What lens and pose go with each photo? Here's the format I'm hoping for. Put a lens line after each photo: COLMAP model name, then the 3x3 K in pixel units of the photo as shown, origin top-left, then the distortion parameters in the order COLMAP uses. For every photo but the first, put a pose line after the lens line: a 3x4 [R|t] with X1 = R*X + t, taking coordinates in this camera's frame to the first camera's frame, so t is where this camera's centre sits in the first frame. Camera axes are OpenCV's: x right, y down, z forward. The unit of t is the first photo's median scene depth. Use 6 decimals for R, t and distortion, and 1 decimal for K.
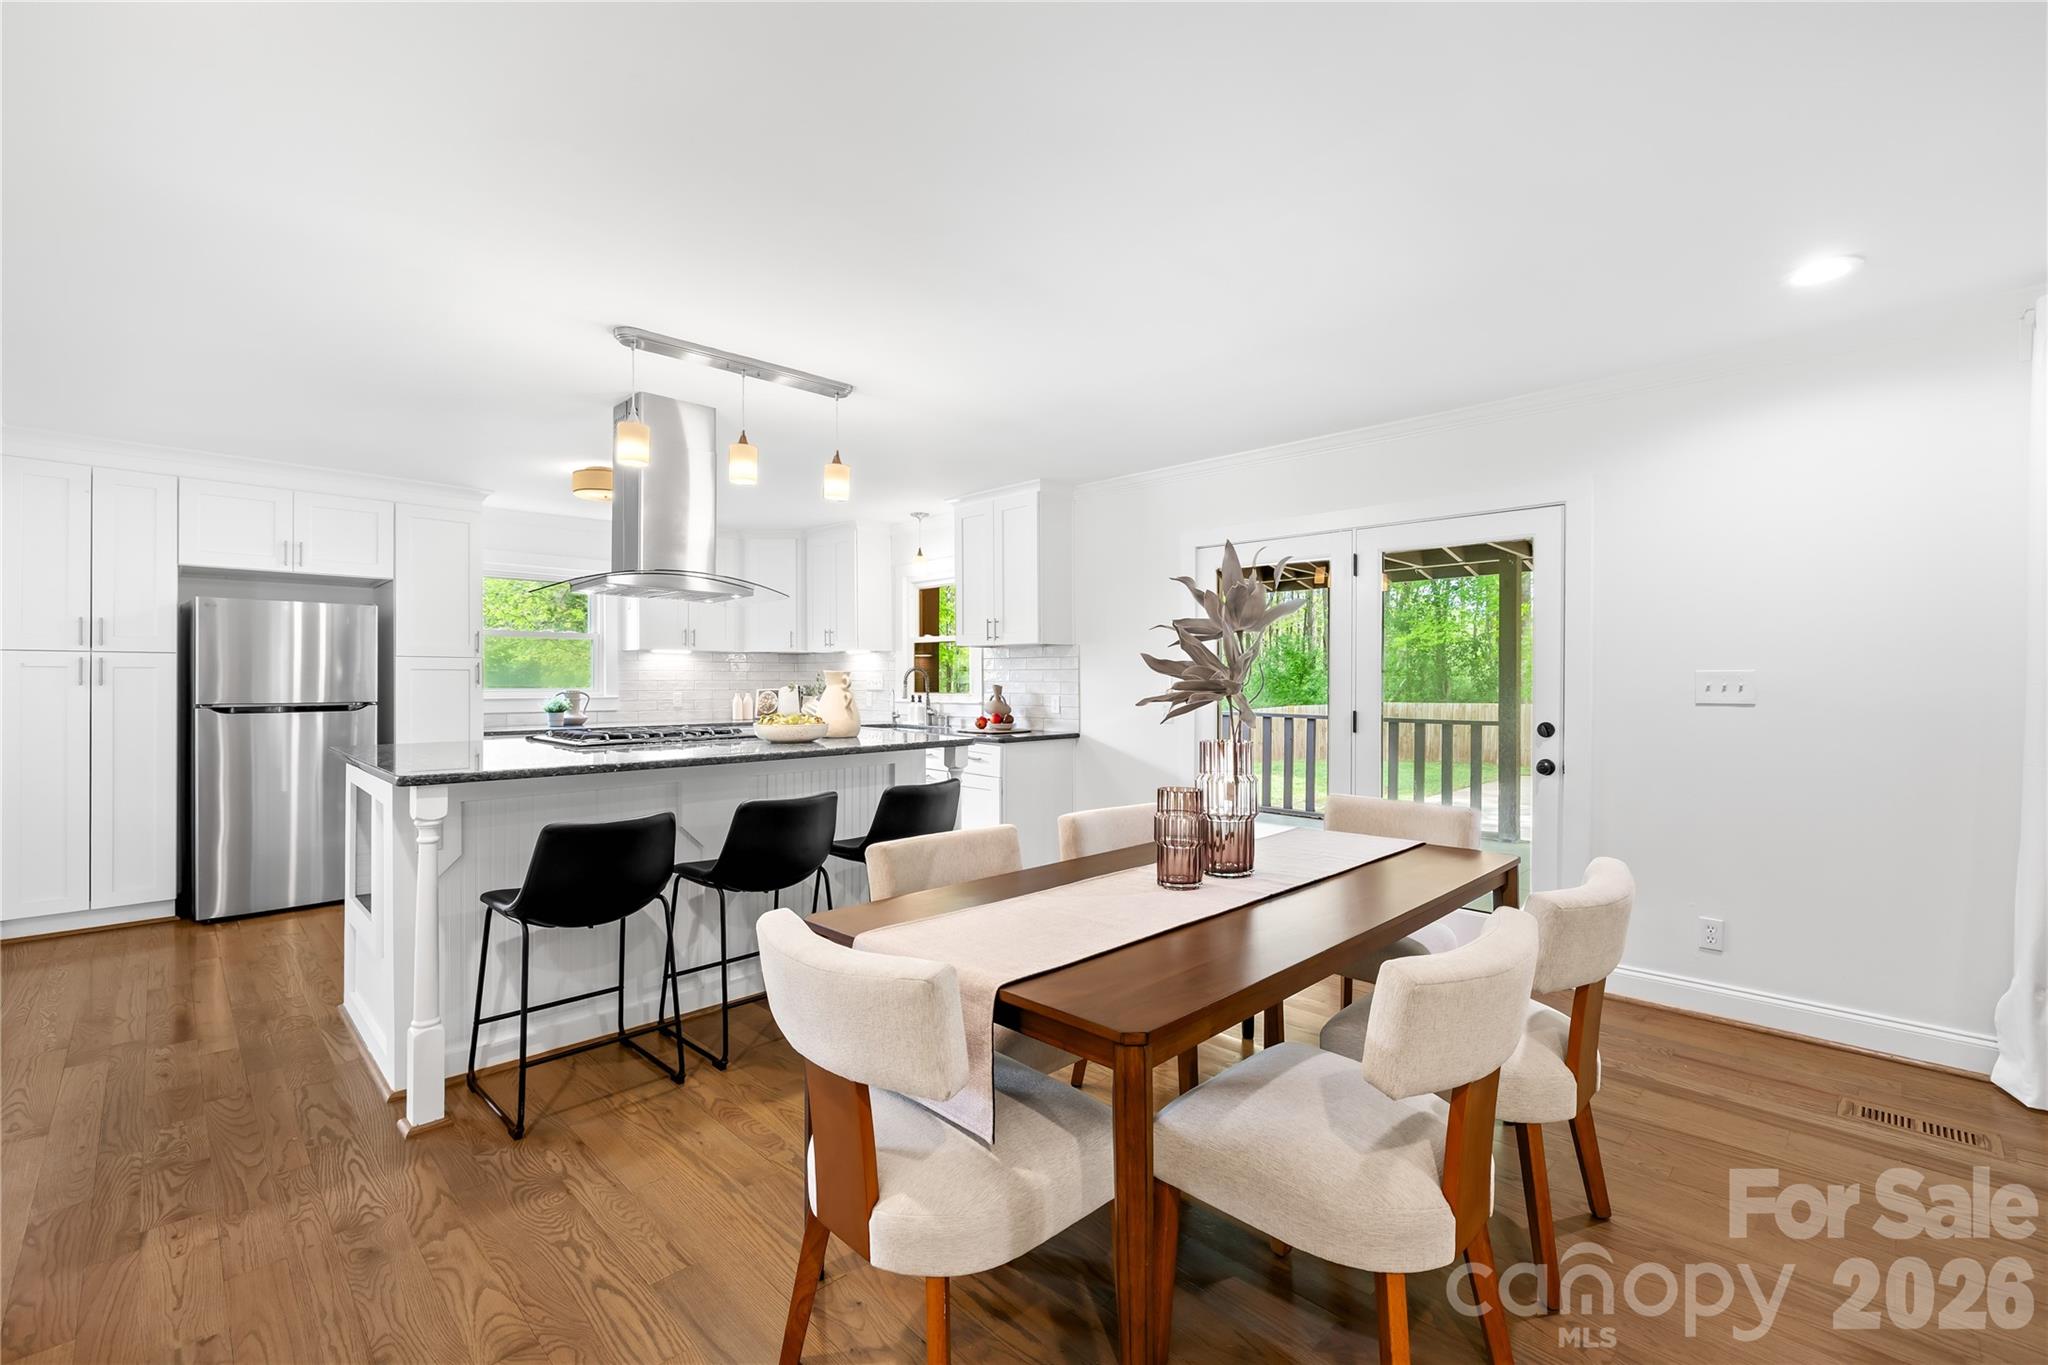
lens RADIAL K [[868.0, 0, 1001.5], [0, 868.0, 680.7], [0, 0, 1]] dist [0.000155, -0.000115]
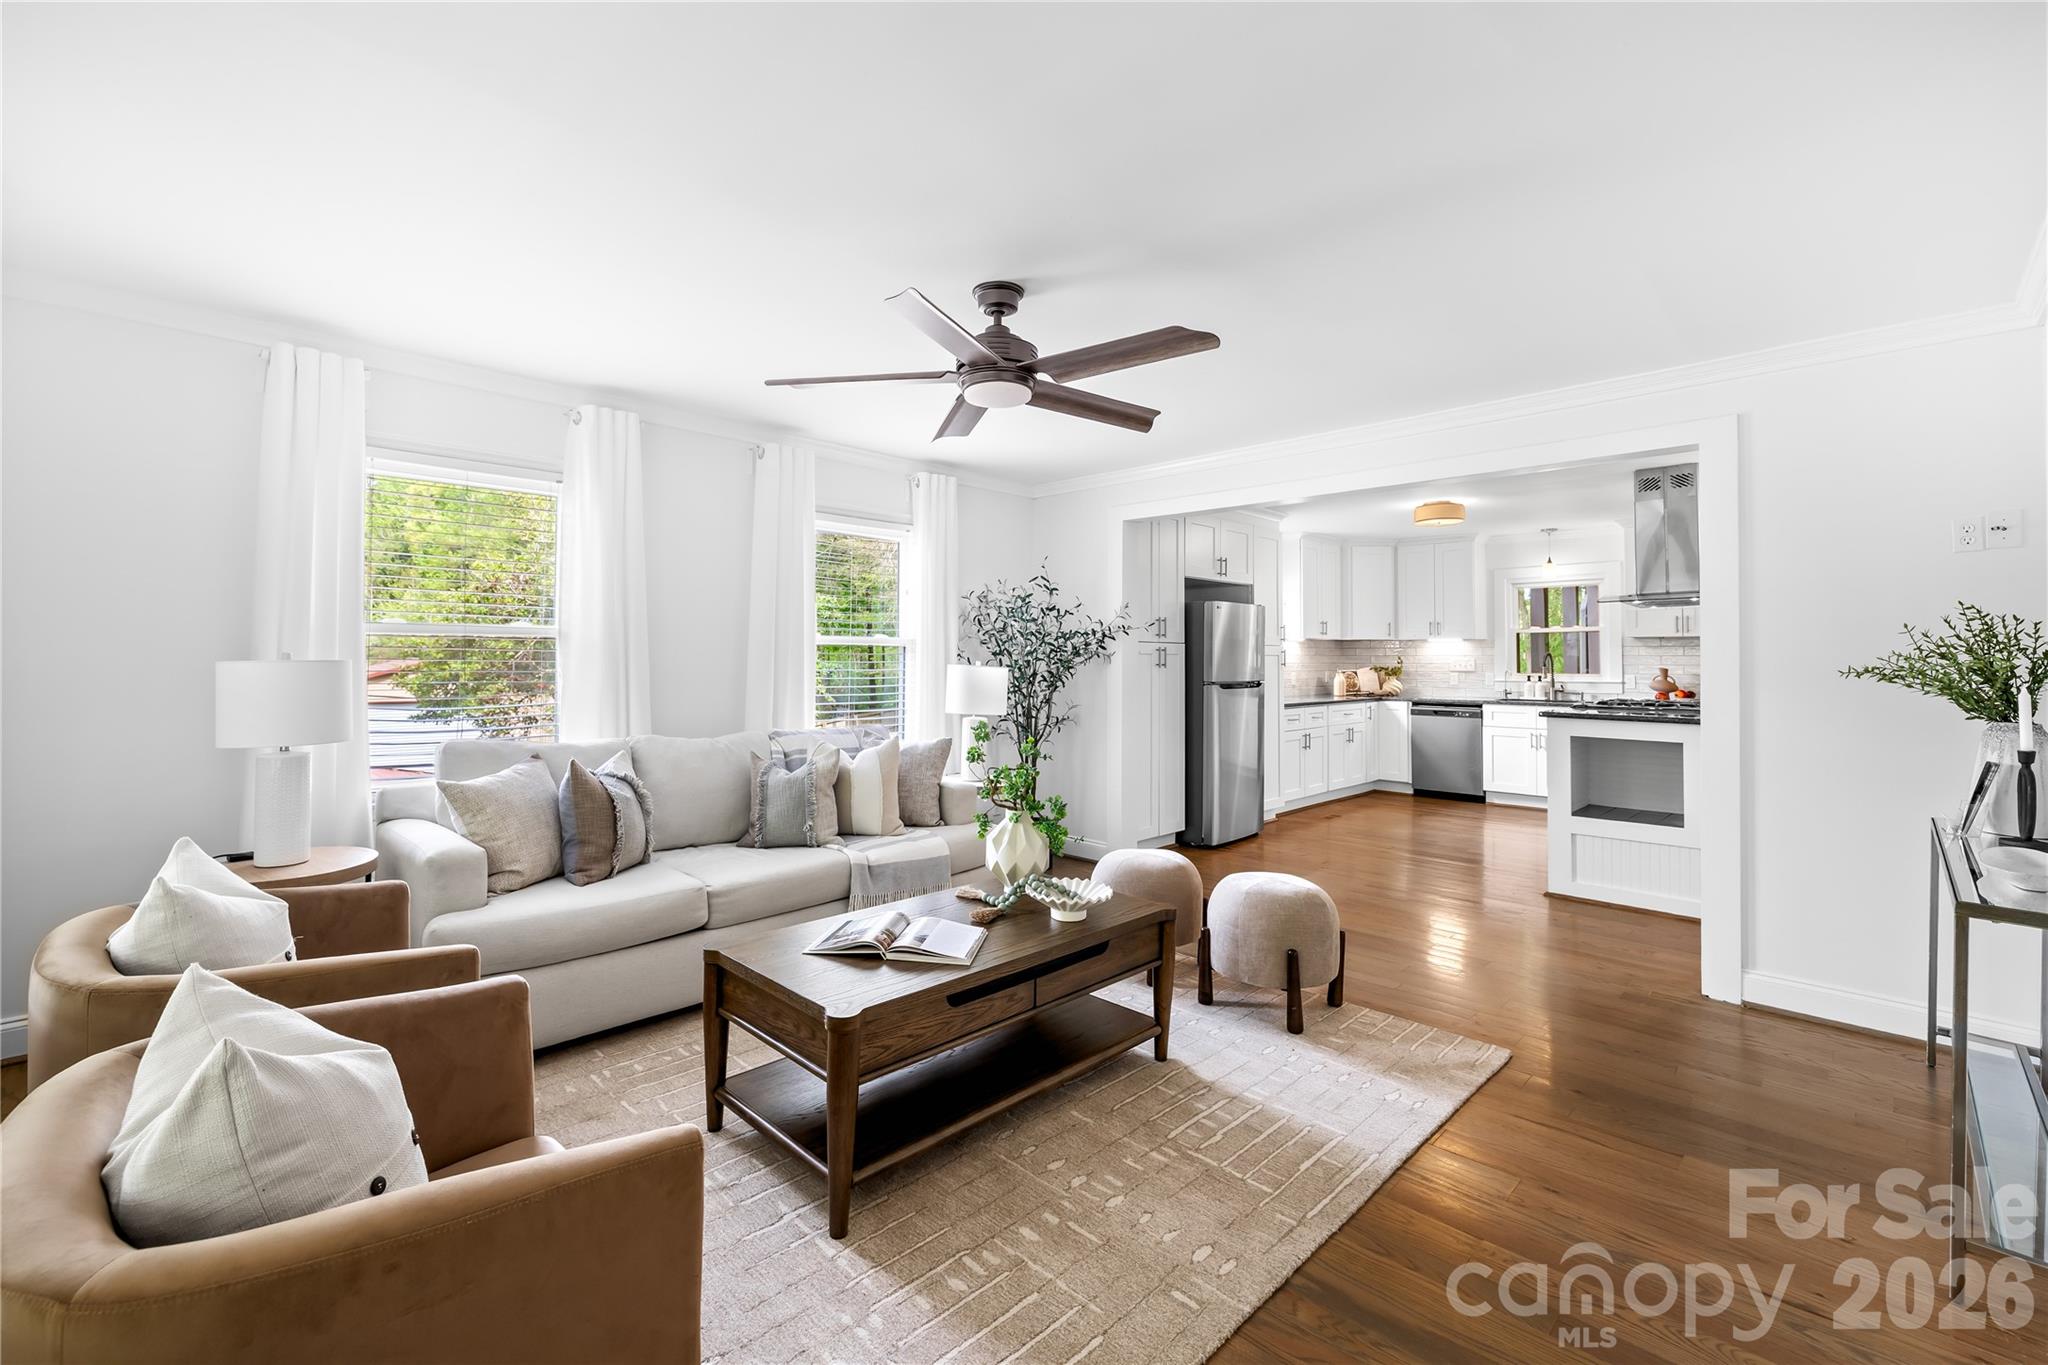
lens RADIAL K [[868.0, 0, 1008.2], [0, 868.0, 638.9], [0, 0, 1]] dist [0.000155, -0.000115]
pose [[0.999819, 0.001678, 0.018951, -1.144315], [-0.001221, 0.999709, -0.024098, -0.006367], [-0.018986, 0.024071, 0.999530, -0.288658]]
